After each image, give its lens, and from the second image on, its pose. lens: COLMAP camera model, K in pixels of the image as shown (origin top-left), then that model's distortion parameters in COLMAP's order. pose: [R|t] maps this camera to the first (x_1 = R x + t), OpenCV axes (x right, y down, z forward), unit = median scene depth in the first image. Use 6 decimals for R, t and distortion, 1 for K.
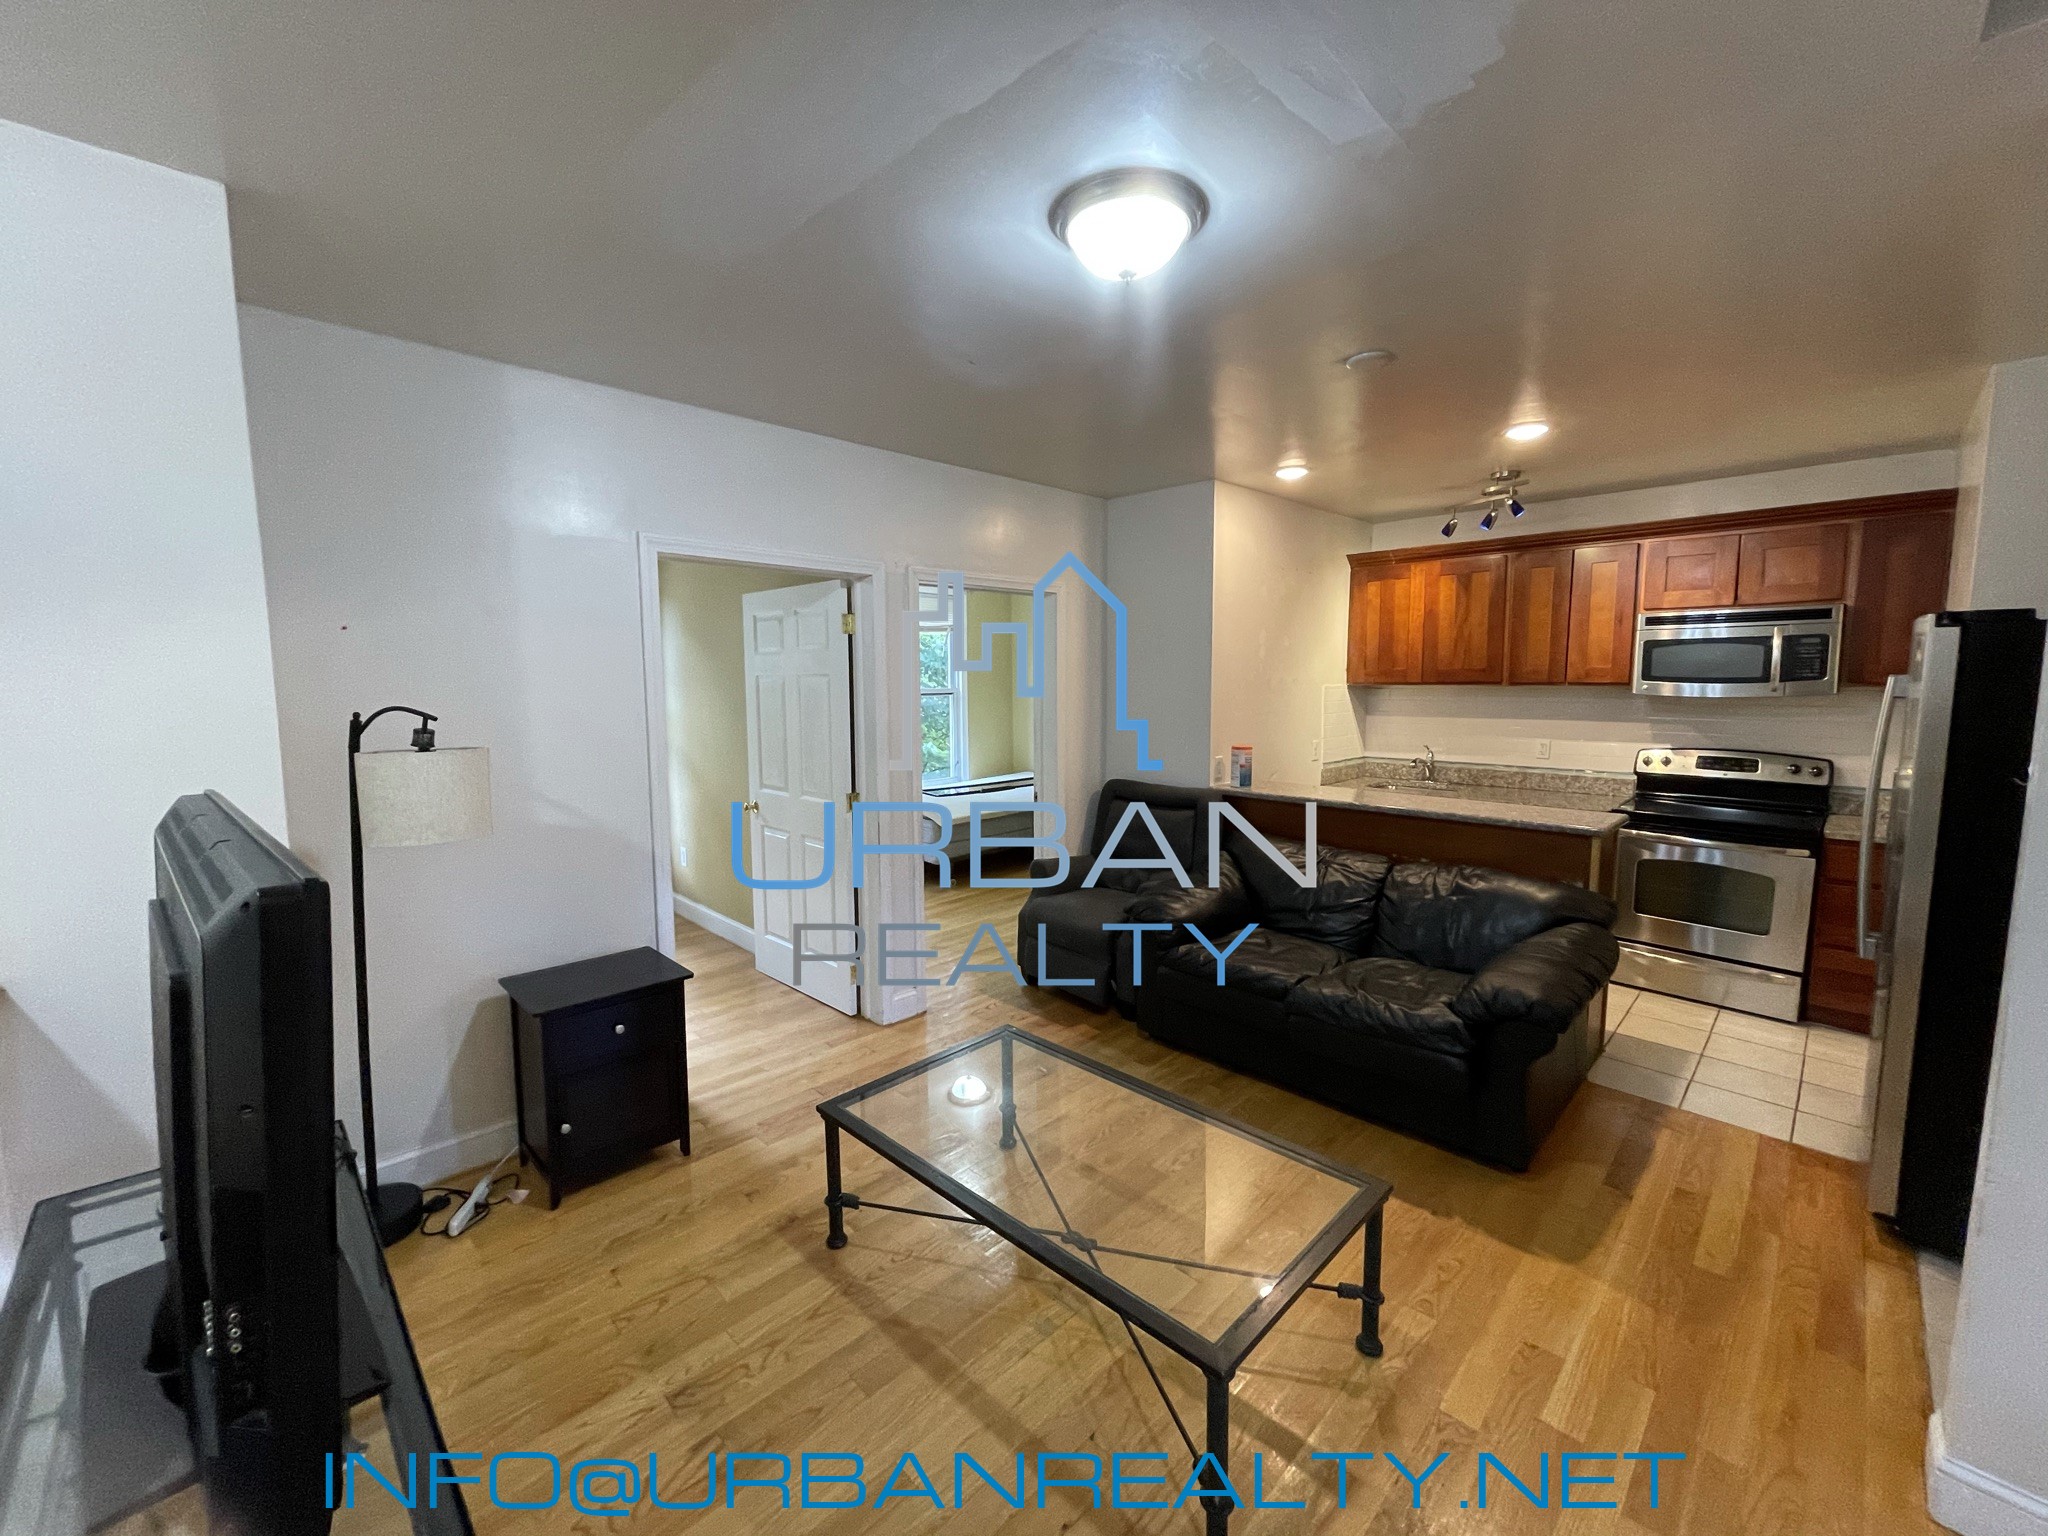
lens RADIAL K [[827.9, 0, 1016.8], [0, 827.9, 759.7], [0, 0, 1]] dist [-0.021371, 0.013152]
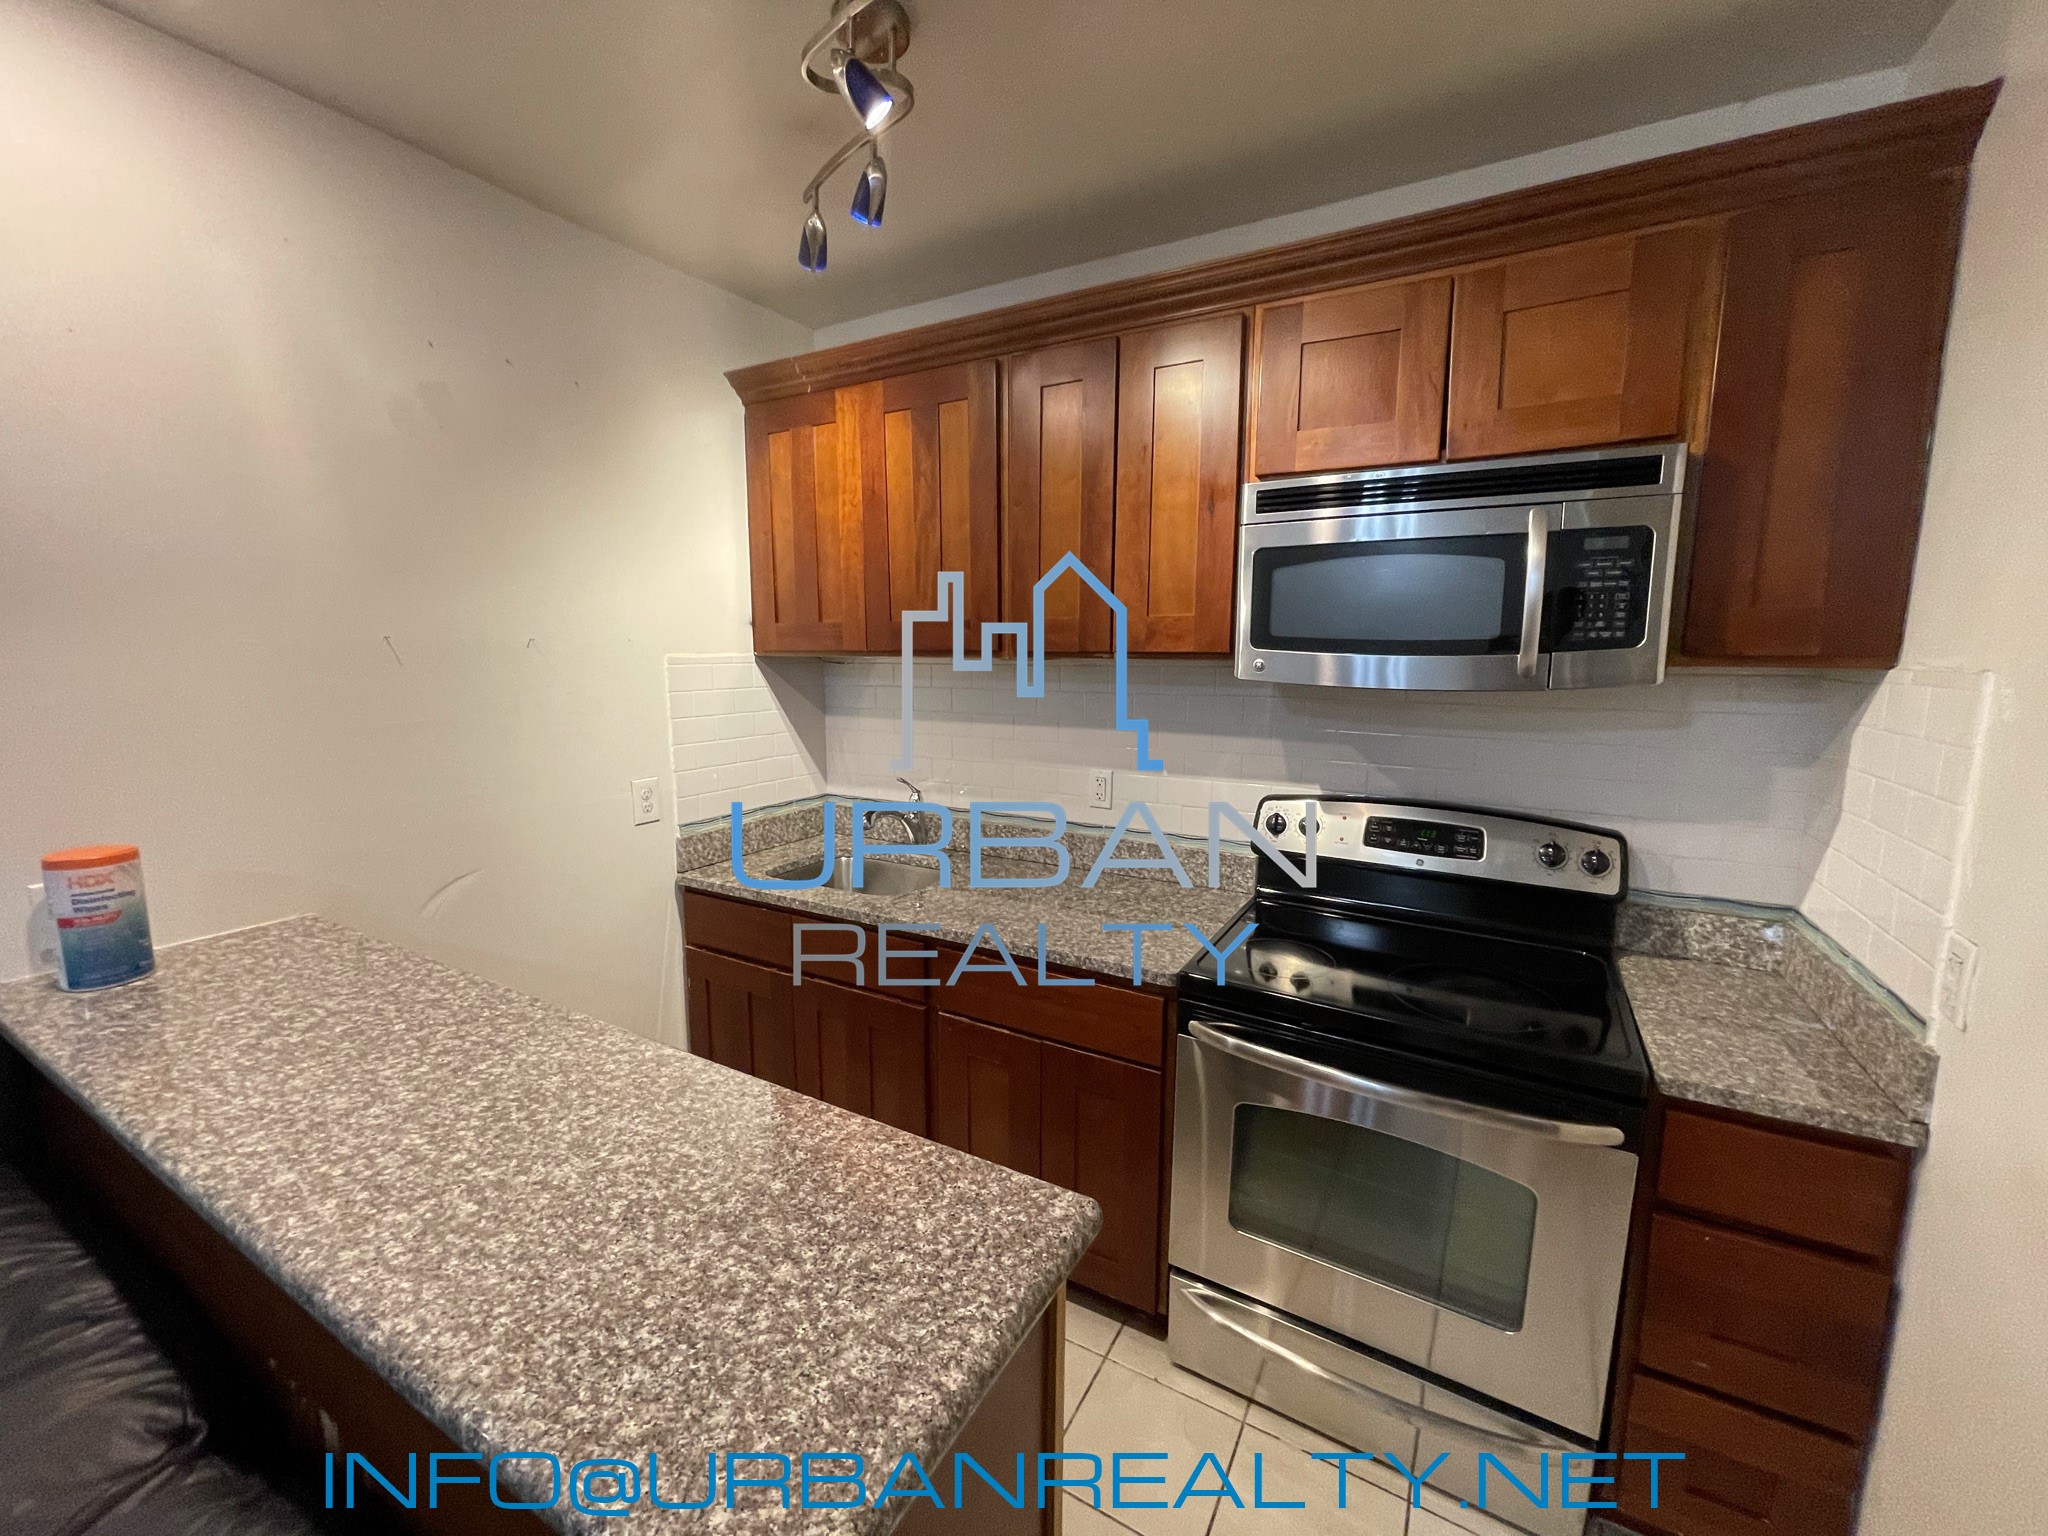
lens RADIAL K [[827.9, 0, 1016.8], [0, 827.9, 759.7], [0, 0, 1]] dist [-0.021371, 0.013152]
pose [[0.963690, -0.019328, 0.266323, 0.536638], [0.011905, 0.999495, 0.029461, -0.053416], [-0.266758, -0.025221, 0.963434, 0.630827]]
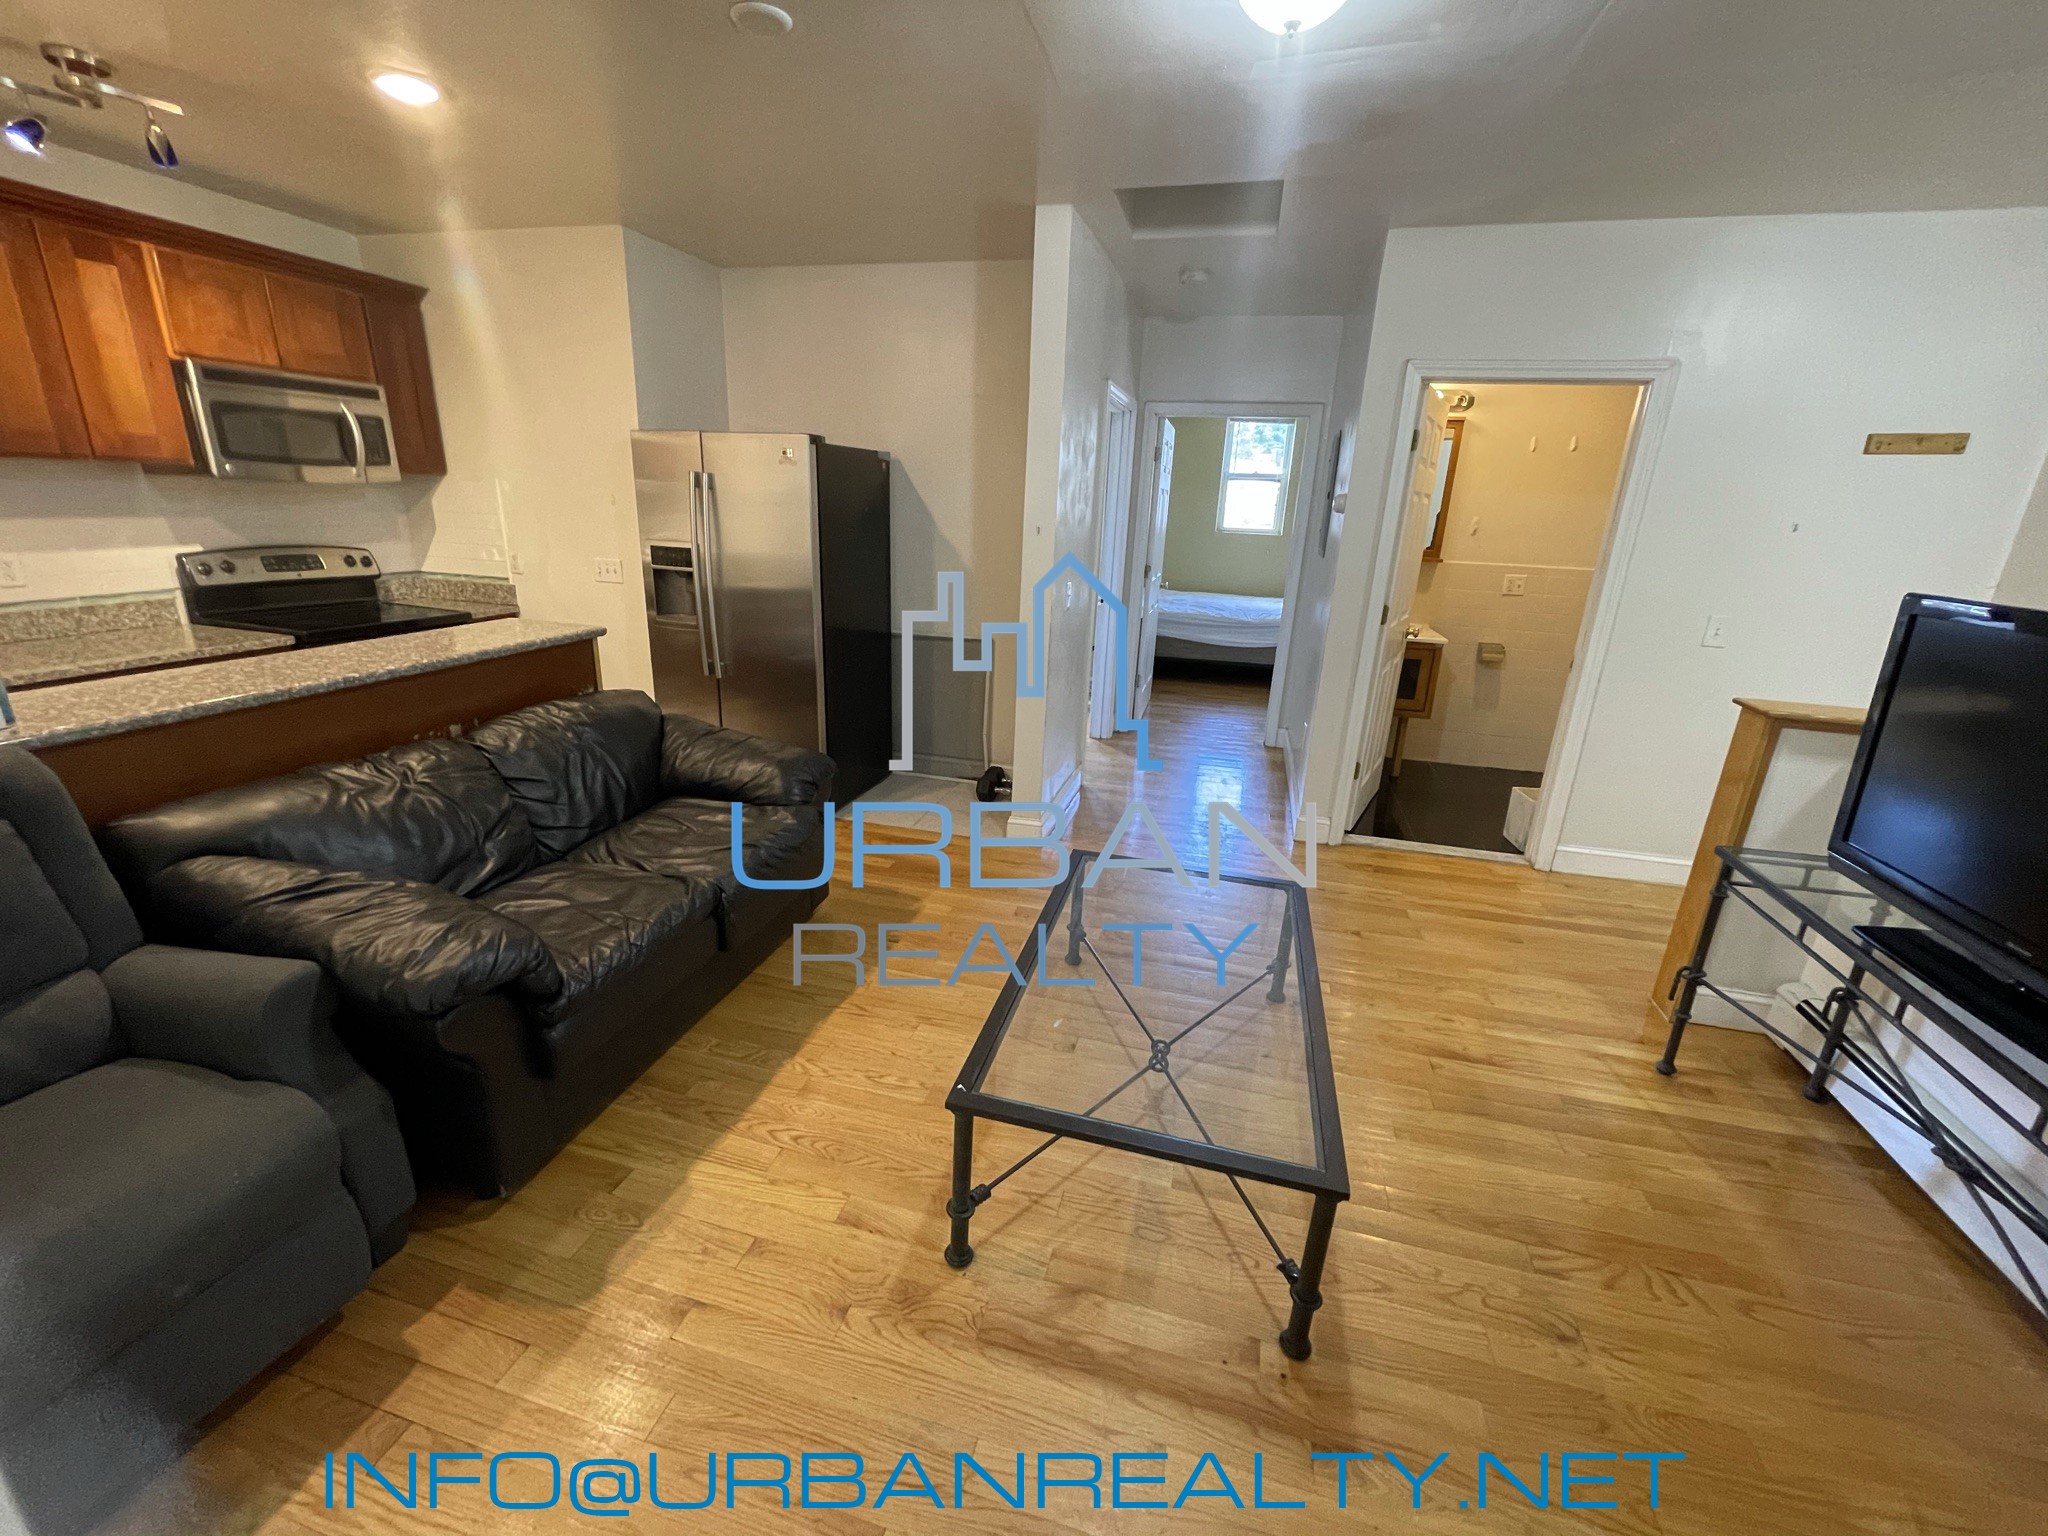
lens RADIAL K [[827.9, 0, 1016.8], [0, 827.9, 759.7], [0, 0, 1]] dist [-0.021371, 0.013152]
pose [[-0.498519, -0.278093, 0.821062, -0.291706], [0.050098, 0.936323, 0.347549, -0.063686], [-0.865430, 0.214393, -0.452842, 0.778403]]
